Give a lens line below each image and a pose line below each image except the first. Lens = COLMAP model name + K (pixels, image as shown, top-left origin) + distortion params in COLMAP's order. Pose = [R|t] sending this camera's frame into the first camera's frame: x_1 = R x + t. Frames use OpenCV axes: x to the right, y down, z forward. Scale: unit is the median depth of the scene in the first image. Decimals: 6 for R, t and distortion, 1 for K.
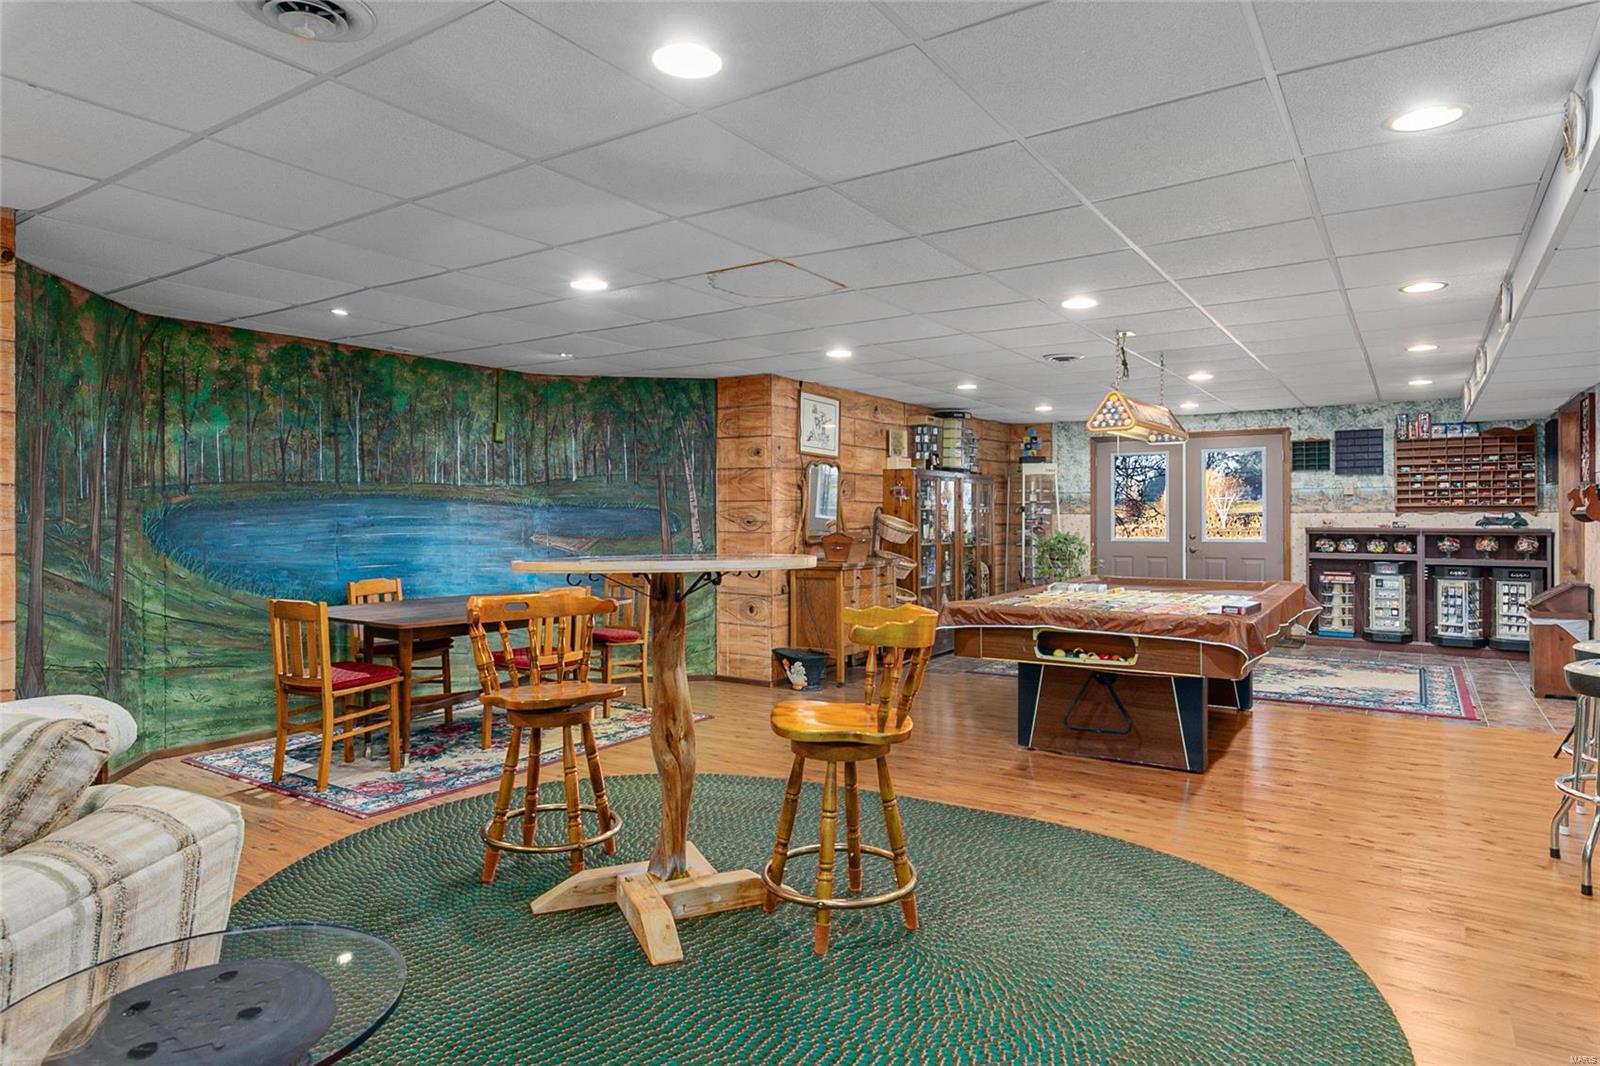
lens RADIAL K [[929.4, 0, 800.4], [0, 929.4, 522.3], [0, 0, 1]] dist [0.007312, 0.000479]
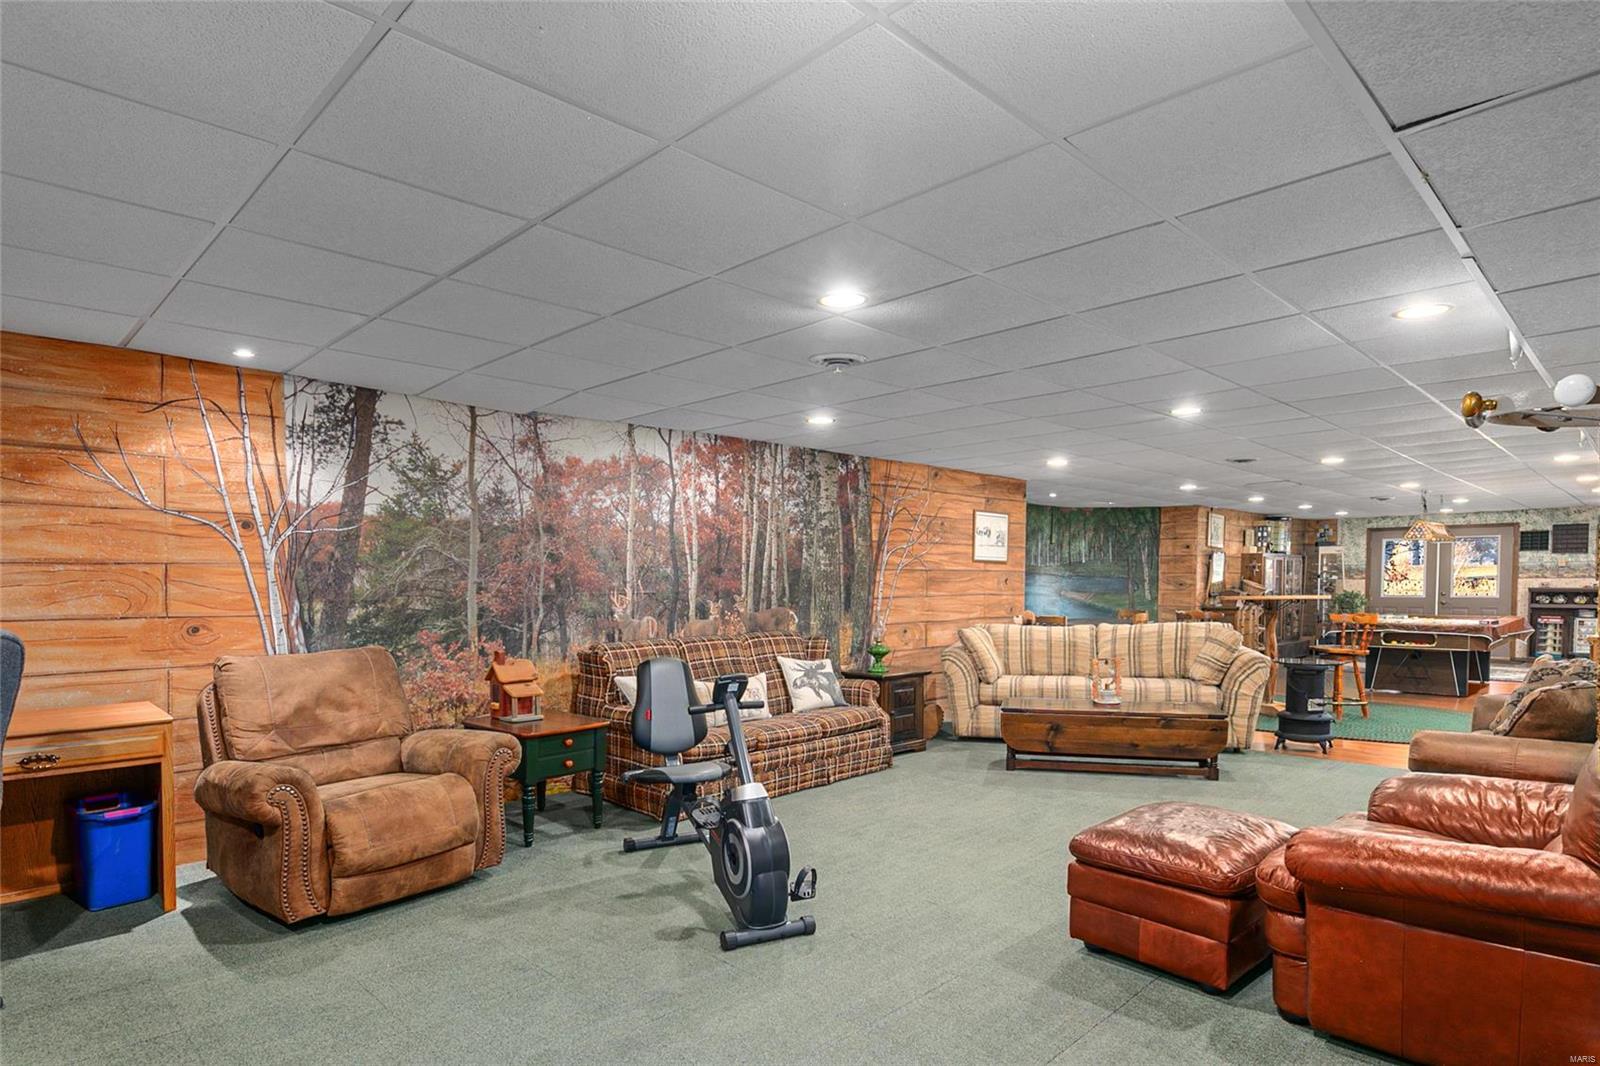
lens RADIAL K [[865.8, 0, 790.8], [0, 865.8, 624.2], [0, 0, 1]] dist [0.003233, -0.000264]
pose [[0.977108, 0.008732, -0.212563, -0.363155], [0.000563, 0.999048, 0.043626, 0.002857], [0.212742, -0.042747, 0.976173, -0.699030]]
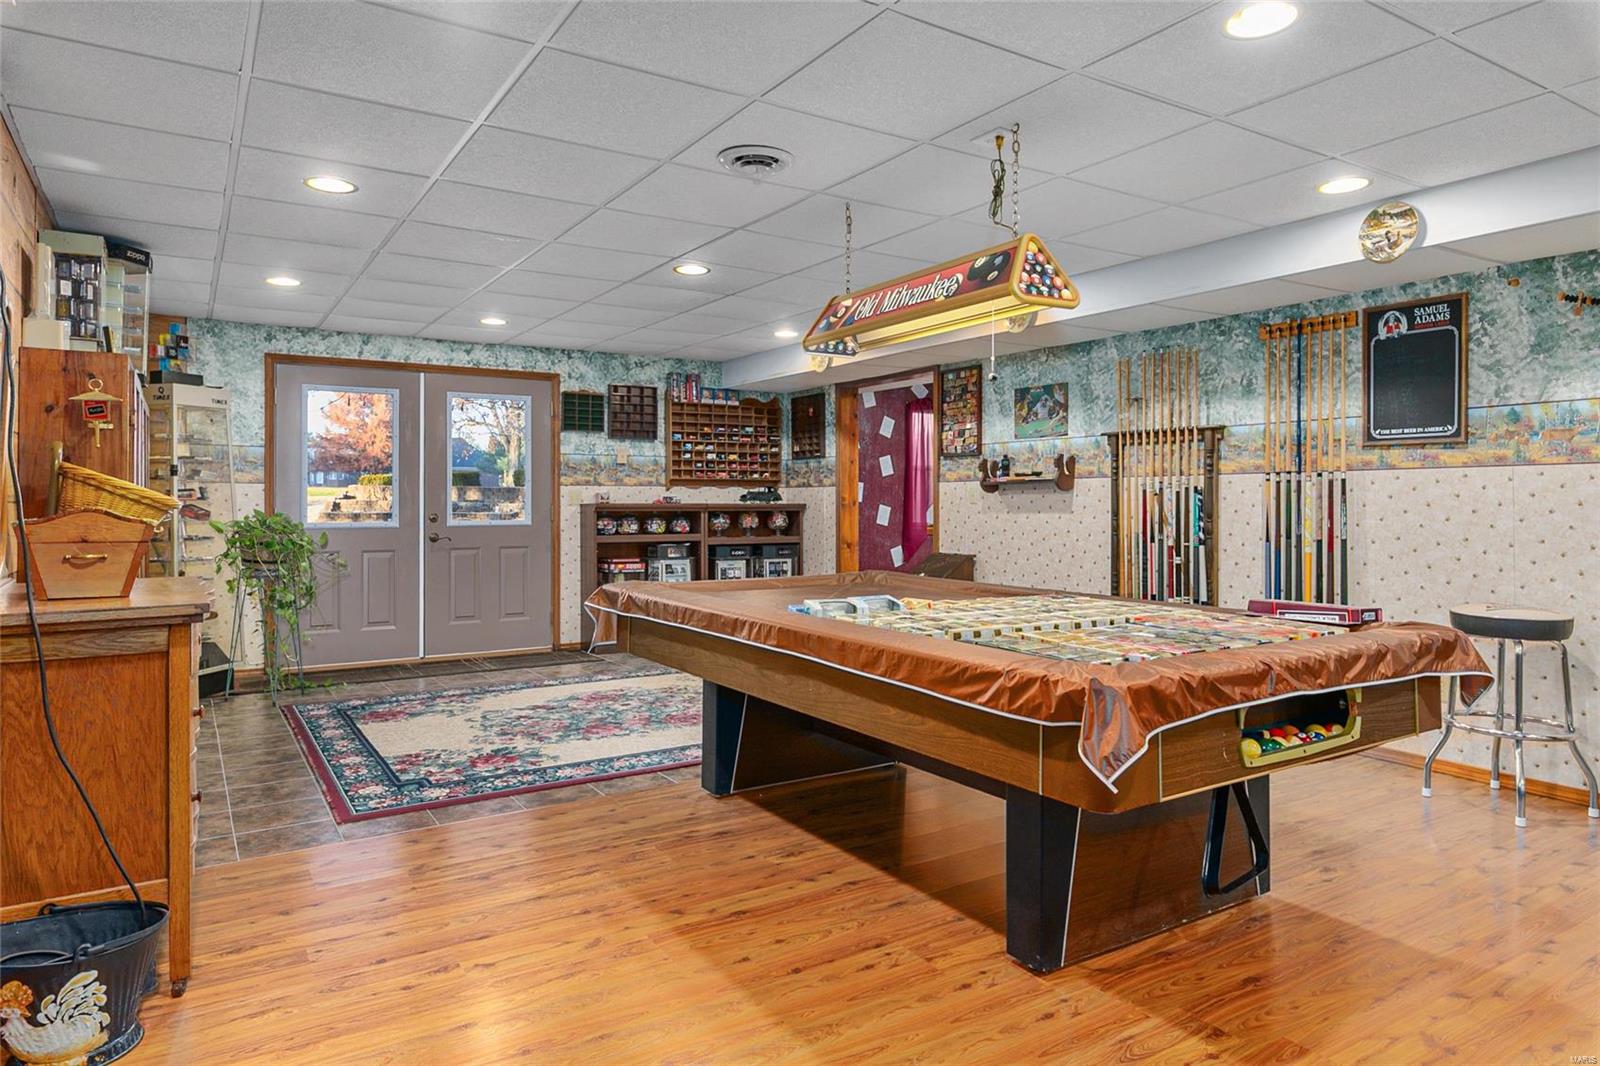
lens RADIAL K [[973.5, 0, 800.3], [0, 973.5, 518.5], [0, 0, 1]] dist [-0.004707, -0.000442]
pose [[0.409690, -0.012833, 0.912135, -0.134229], [0.004739, 0.999917, 0.011940, 0.009397], [-0.912213, -0.000569, 0.409717, 0.523288]]
